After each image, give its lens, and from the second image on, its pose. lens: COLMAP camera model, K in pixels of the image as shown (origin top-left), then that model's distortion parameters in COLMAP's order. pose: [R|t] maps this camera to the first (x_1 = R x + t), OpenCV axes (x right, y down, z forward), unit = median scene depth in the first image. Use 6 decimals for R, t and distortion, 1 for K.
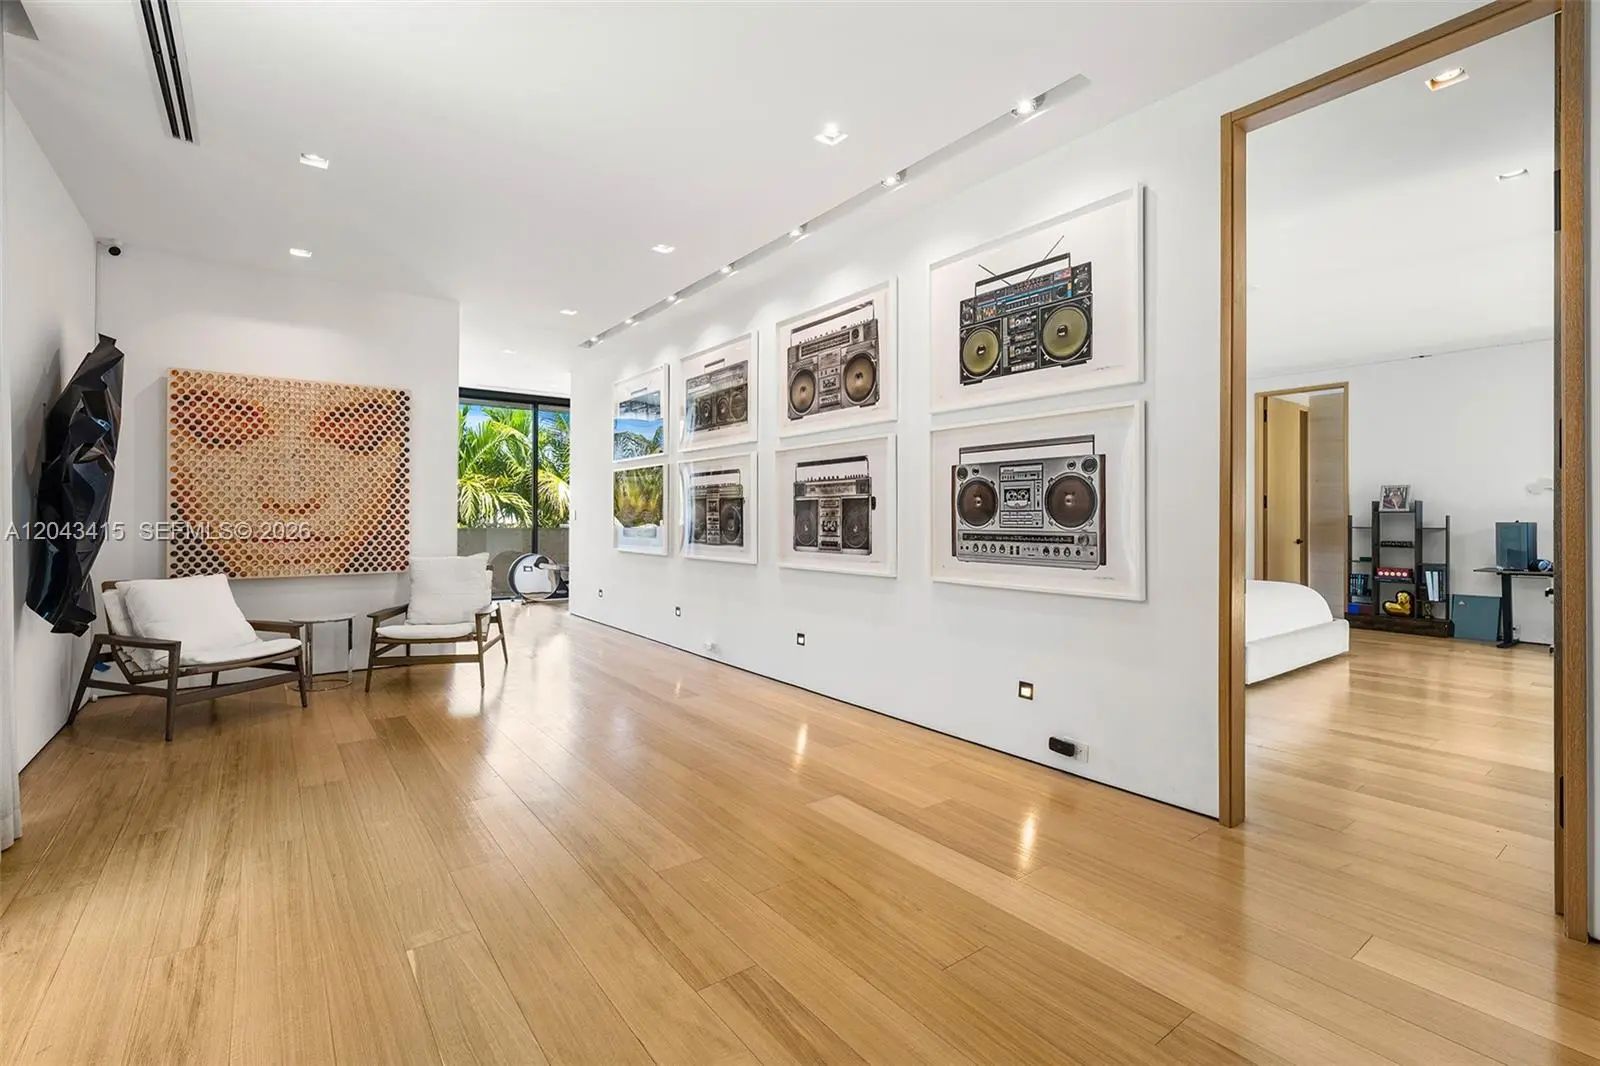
lens RADIAL K [[710.0, 0, 804.2], [0, 710.0, 515.6], [0, 0, 1]] dist [0.001984, 0.000319]
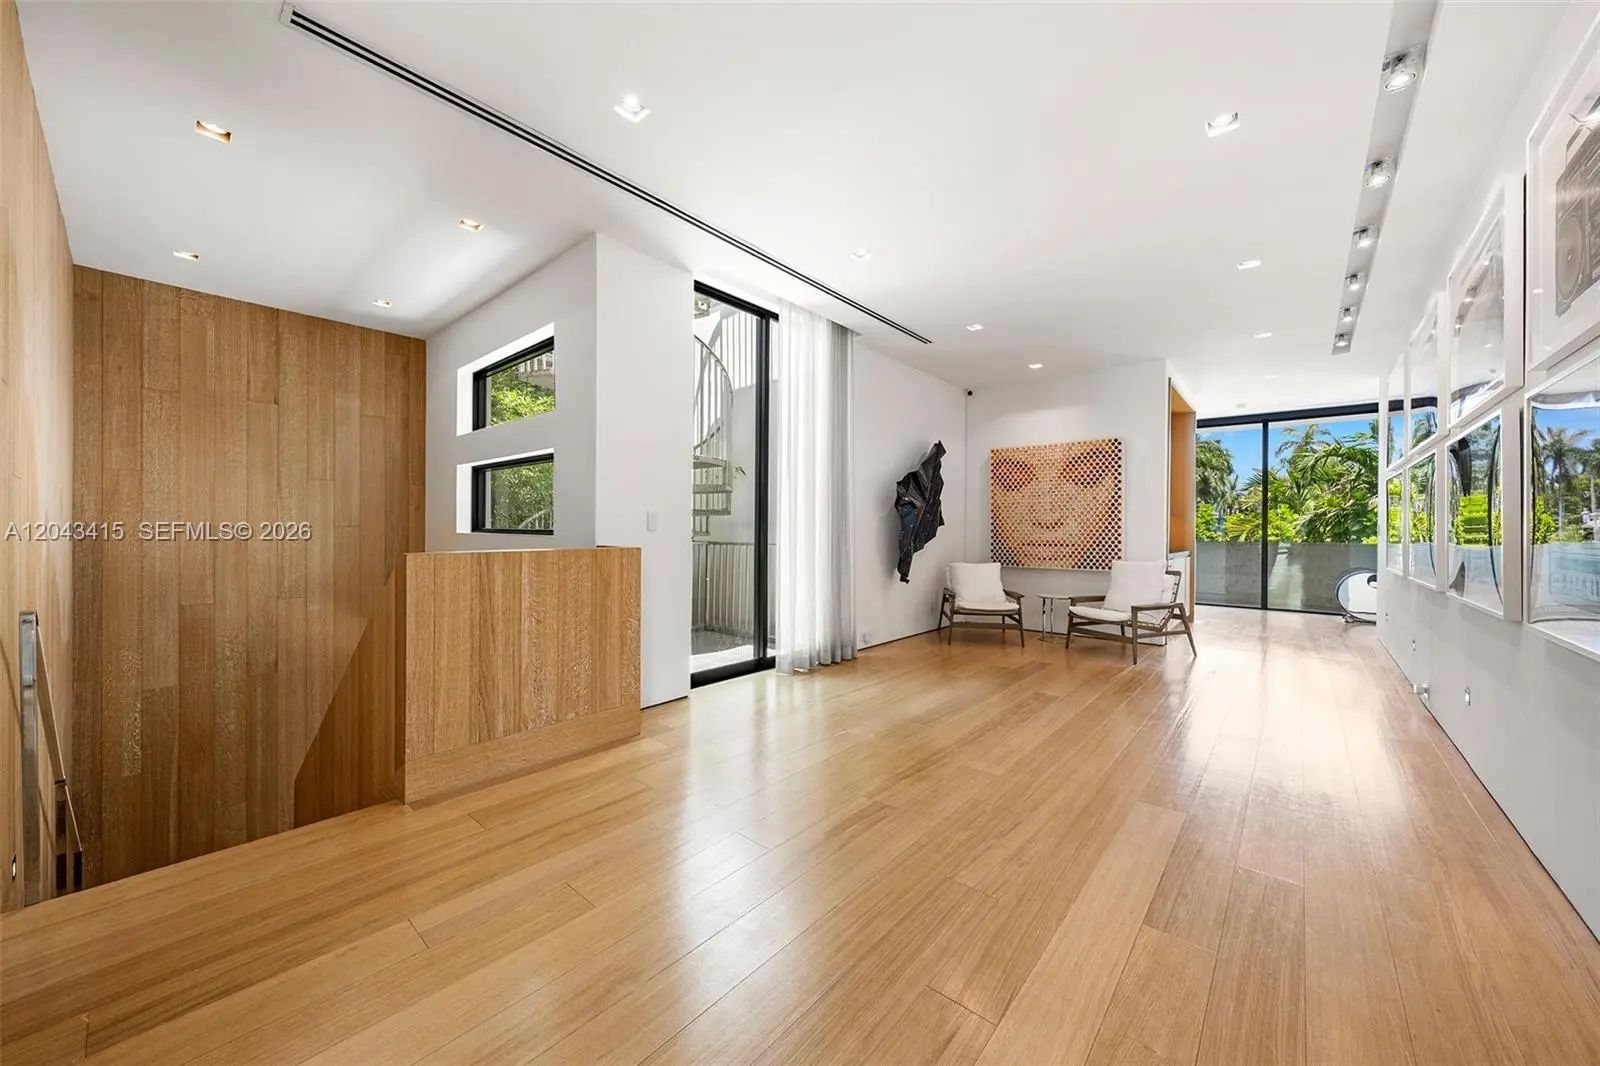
lens RADIAL K [[585.6, 0, 800.2], [0, 585.6, 528.2], [0, 0, 1]] dist [0.000968, -0.000010]
pose [[0.202115, -0.000199, -0.979362, 0.459170], [-0.007698, 0.999969, -0.001792, 0.003202], [0.979332, 0.007902, 0.202107, 0.203081]]
